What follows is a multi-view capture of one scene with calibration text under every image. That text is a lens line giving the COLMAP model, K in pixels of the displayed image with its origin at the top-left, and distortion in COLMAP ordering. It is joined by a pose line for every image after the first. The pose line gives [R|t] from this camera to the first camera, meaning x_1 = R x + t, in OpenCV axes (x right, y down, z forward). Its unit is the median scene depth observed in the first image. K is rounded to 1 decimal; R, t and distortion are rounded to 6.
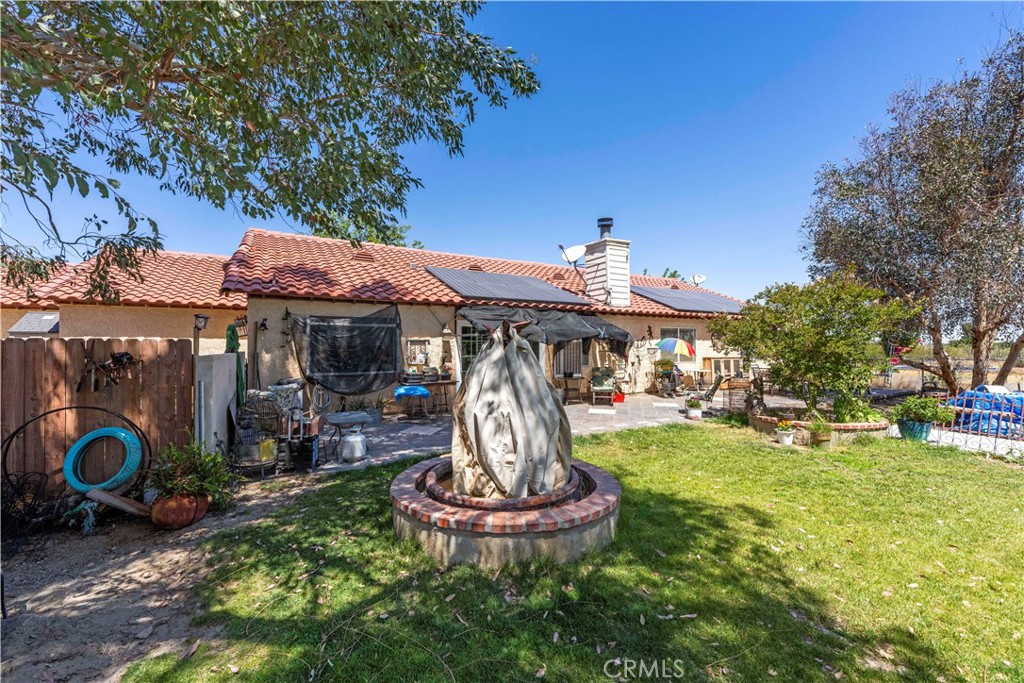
lens RADIAL K [[411.1, 0, 507.3], [0, 411.1, 341.8], [0, 0, 1]] dist [0.000145, -0.000318]
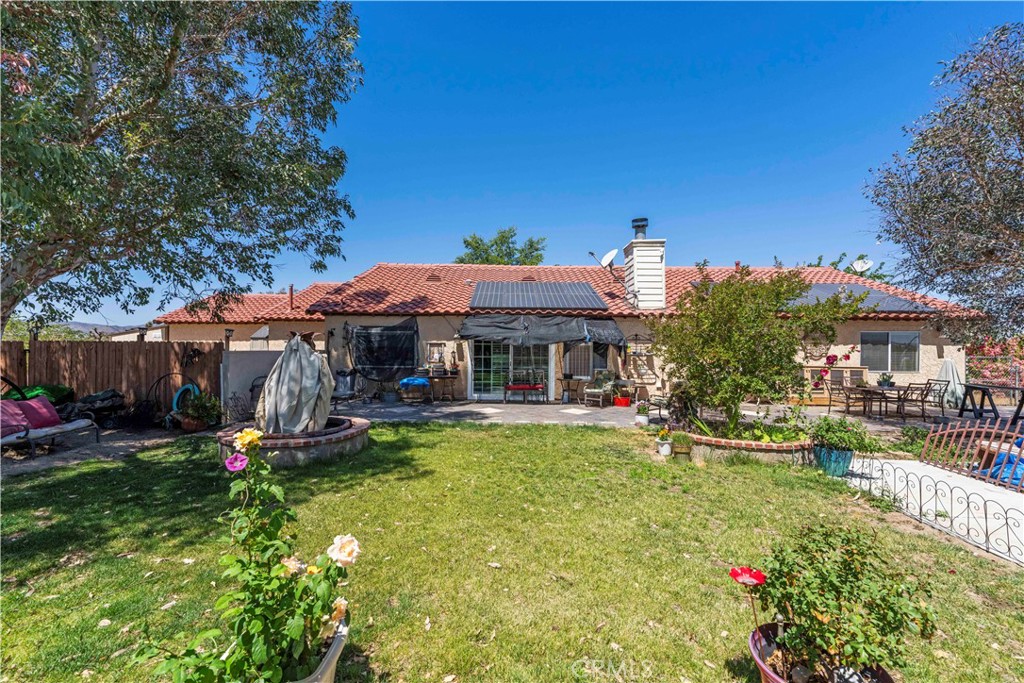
lens RADIAL K [[402.5, 0, 490.7], [0, 402.5, 345.4], [0, 0, 1]] dist [0.000987, 0.000012]
pose [[0.864730, 0.008155, -0.502170, 0.563146], [-0.007410, 0.999966, 0.003479, -0.001968], [0.502182, 0.000712, 0.864762, -0.002401]]
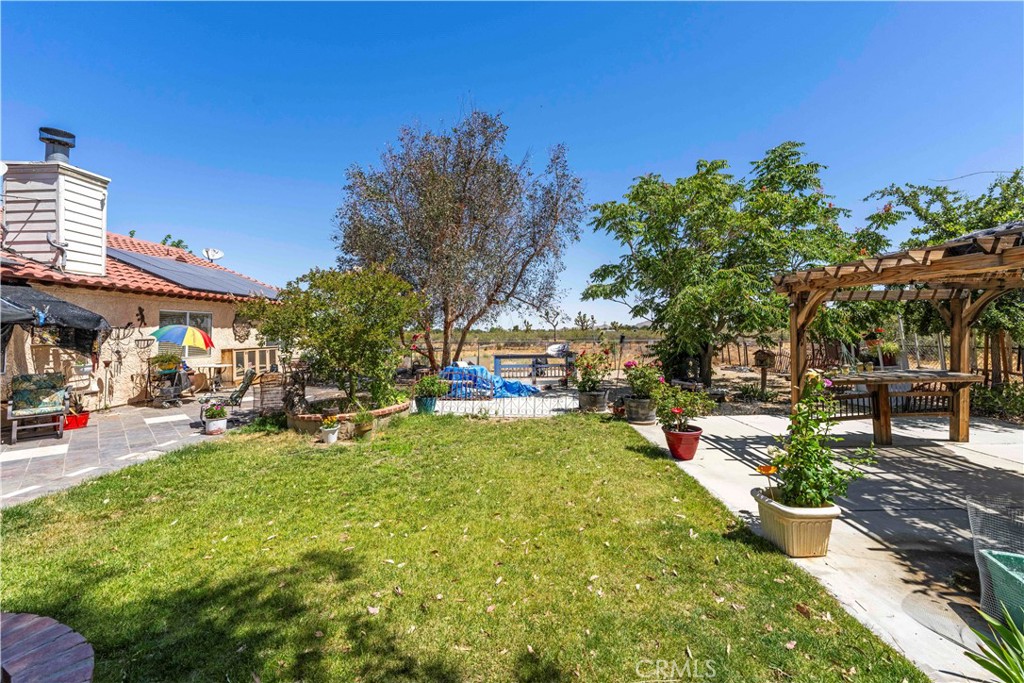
lens RADIAL K [[422.6, 0, 519.9], [0, 422.6, 309.5], [0, 0, 1]] dist [-0.000962, -0.000638]
pose [[0.474058, 0.039385, 0.879612, 0.027308], [0.002099, 0.998946, -0.045860, -0.001479], [-0.880491, 0.023587, 0.473476, 0.126375]]
